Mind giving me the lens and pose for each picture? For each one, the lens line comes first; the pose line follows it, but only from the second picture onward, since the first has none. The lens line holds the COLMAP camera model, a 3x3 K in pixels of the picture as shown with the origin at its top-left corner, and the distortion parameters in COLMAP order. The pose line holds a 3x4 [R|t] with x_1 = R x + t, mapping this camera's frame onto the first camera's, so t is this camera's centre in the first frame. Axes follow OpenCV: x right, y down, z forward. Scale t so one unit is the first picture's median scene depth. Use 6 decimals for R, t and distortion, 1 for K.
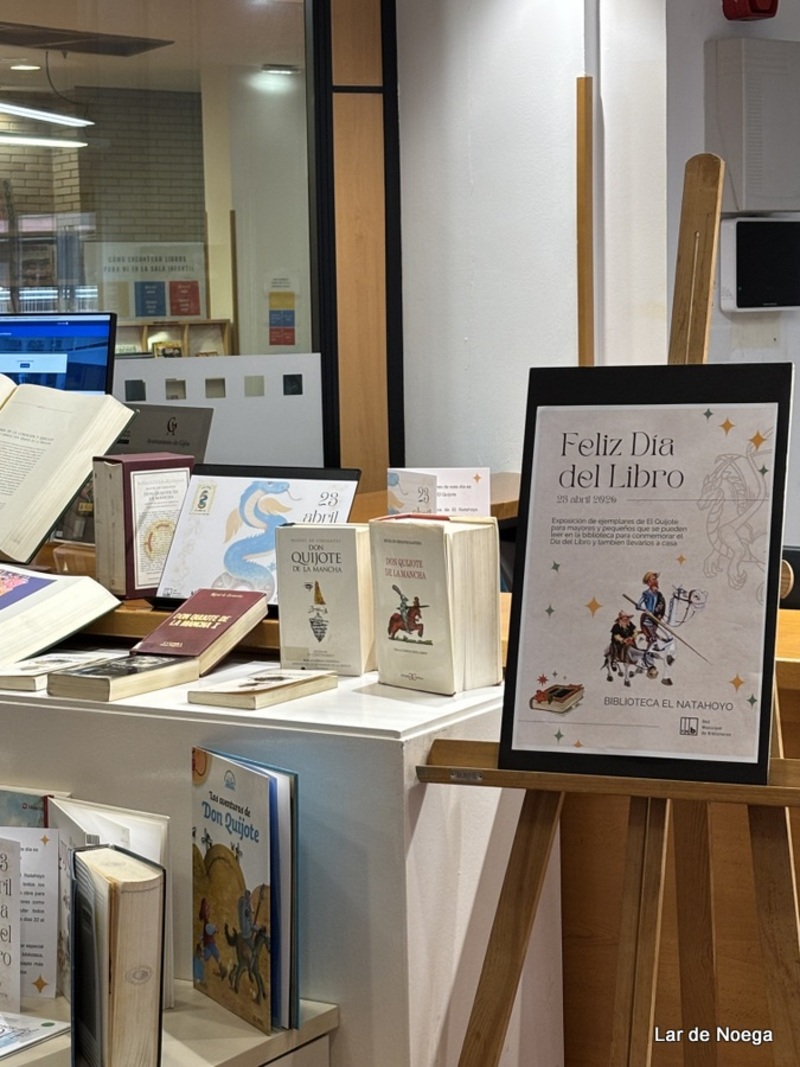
lens RADIAL K [[2286.7, 0, 398.8], [0, 2286.7, 537.2], [0, 0, 1]] dist [0.188394, 0.000000]
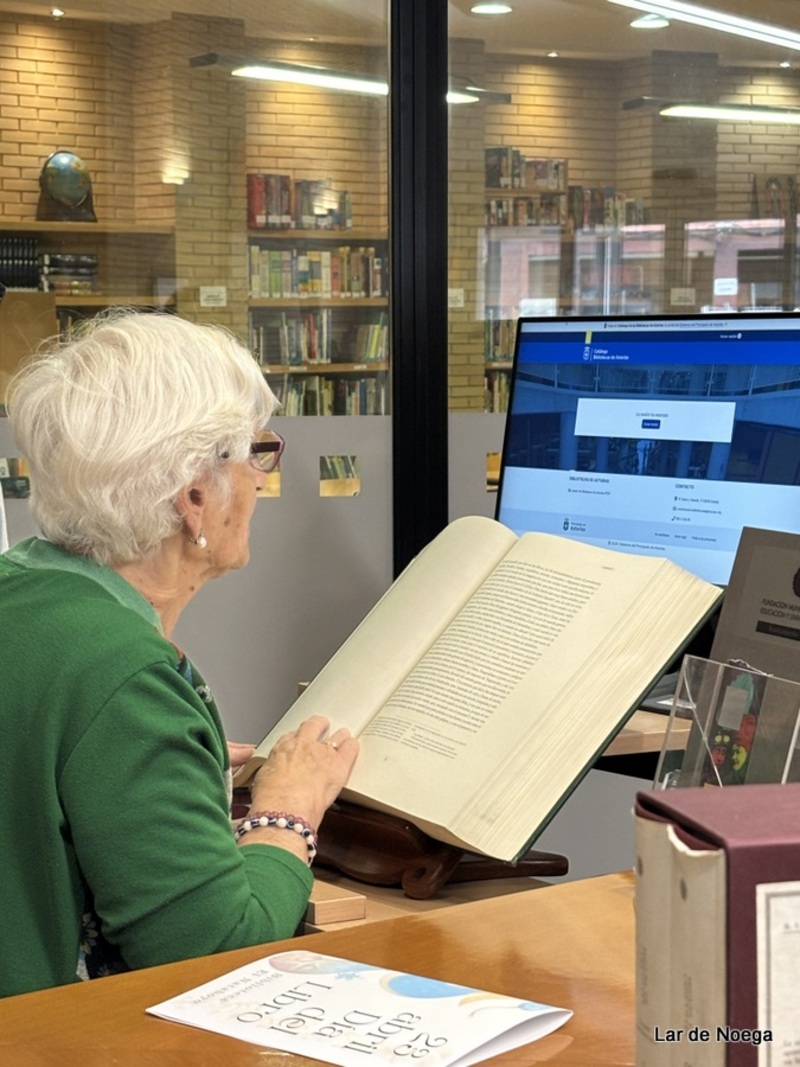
lens RADIAL K [[2436.4, 0, 405.1], [0, 2436.4, 535.8], [0, 0, 1]] dist [0.117100, 0.000000]
pose [[0.945590, 0.043846, -0.322393, -0.046968], [-0.049219, 0.998752, -0.008529, -0.044850], [0.321616, 0.023933, 0.946568, 0.508317]]
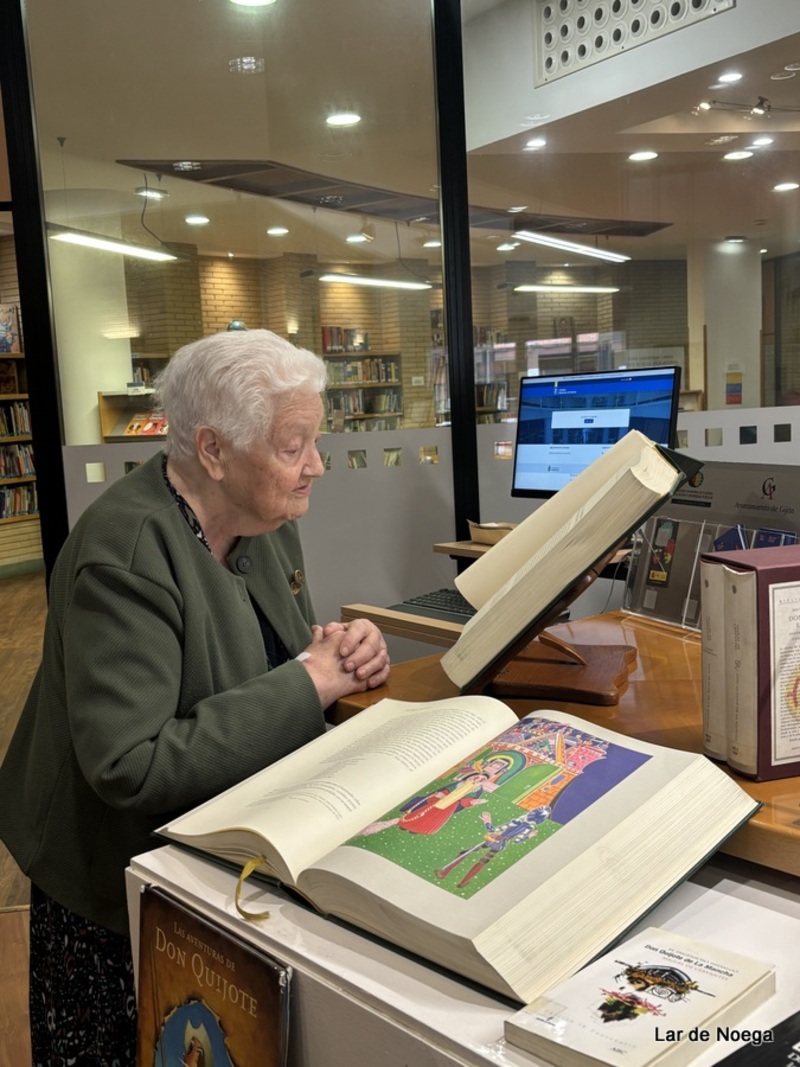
lens RADIAL K [[1135.6, 0, 401.6], [0, 1135.6, 541.0], [0, 0, 1]] dist [0.087847, 0.000000]
pose [[0.950959, 0.012095, -0.309079, -0.081427], [-0.002588, 0.999511, 0.031149, -0.035261], [0.309305, -0.028821, 0.950526, 0.470197]]
